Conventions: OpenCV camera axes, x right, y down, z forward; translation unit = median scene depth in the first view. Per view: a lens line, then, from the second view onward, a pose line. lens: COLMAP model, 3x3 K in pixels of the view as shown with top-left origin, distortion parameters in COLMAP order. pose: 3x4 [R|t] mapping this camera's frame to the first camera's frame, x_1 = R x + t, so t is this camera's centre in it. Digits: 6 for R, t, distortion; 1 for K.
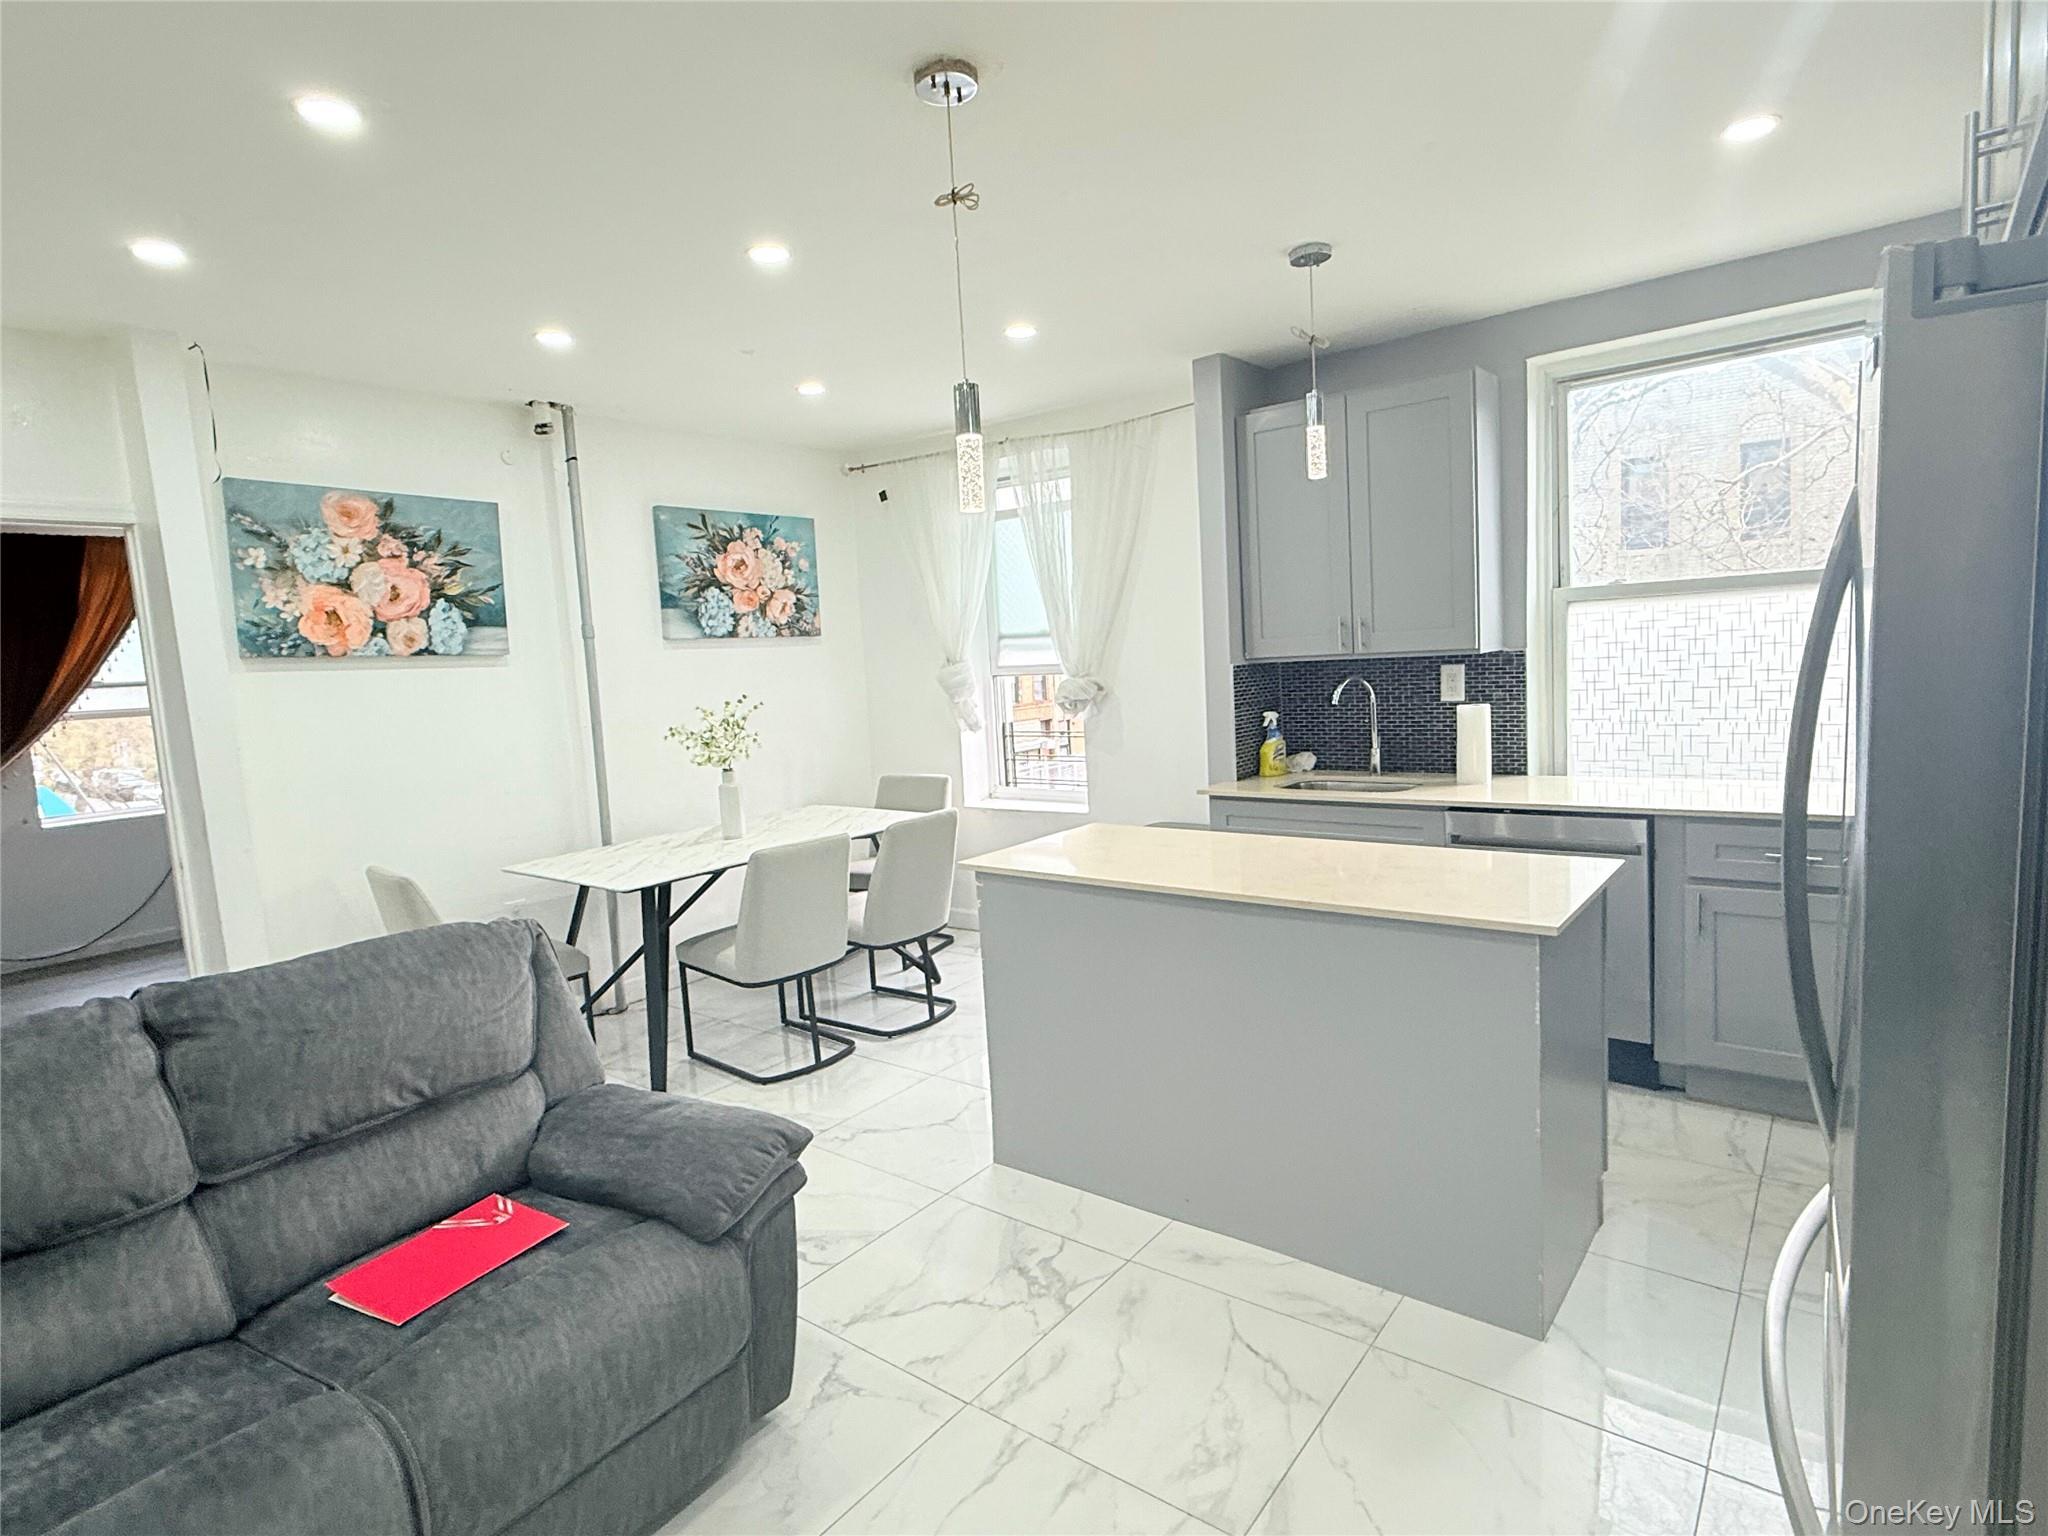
lens RADIAL K [[1075.5, 0, 1011.9], [0, 1075.5, 773.6], [0, 0, 1]] dist [0.004715, -0.002944]
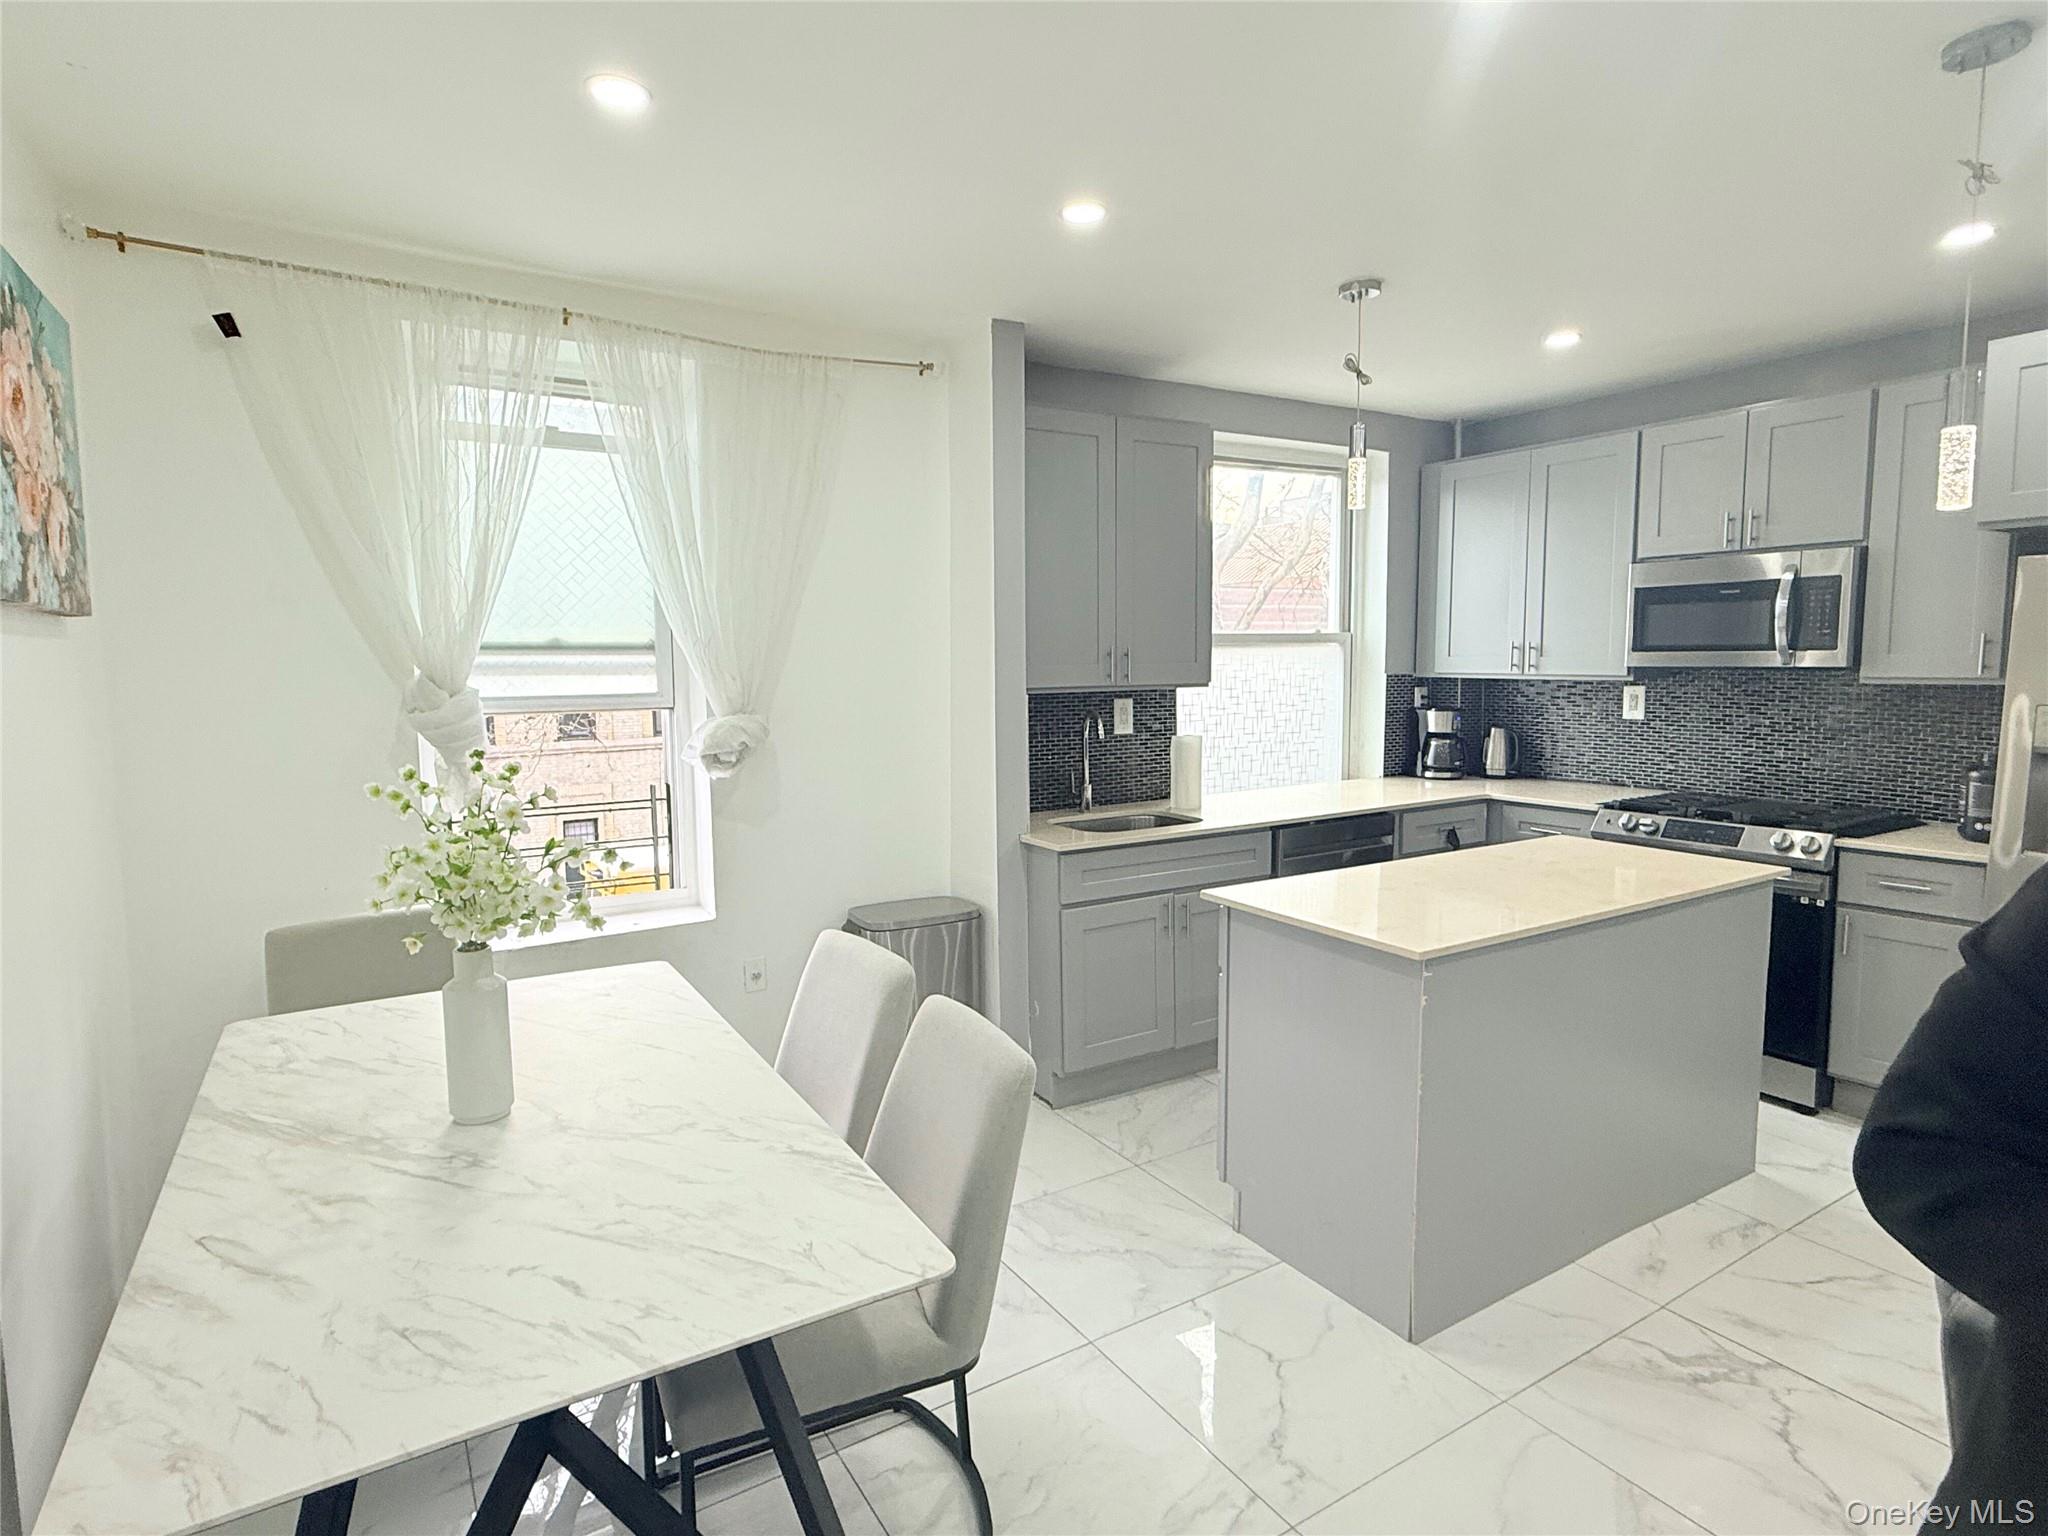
lens RADIAL K [[1075.5, 0, 1019.2], [0, 1075.5, 758.0], [0, 0, 1]] dist [0.004715, -0.002944]
pose [[0.345401, -0.030051, 0.937974, -0.616317], [0.106689, 0.994265, -0.007433, -0.047588], [-0.932371, 0.102638, 0.346626, 0.748458]]
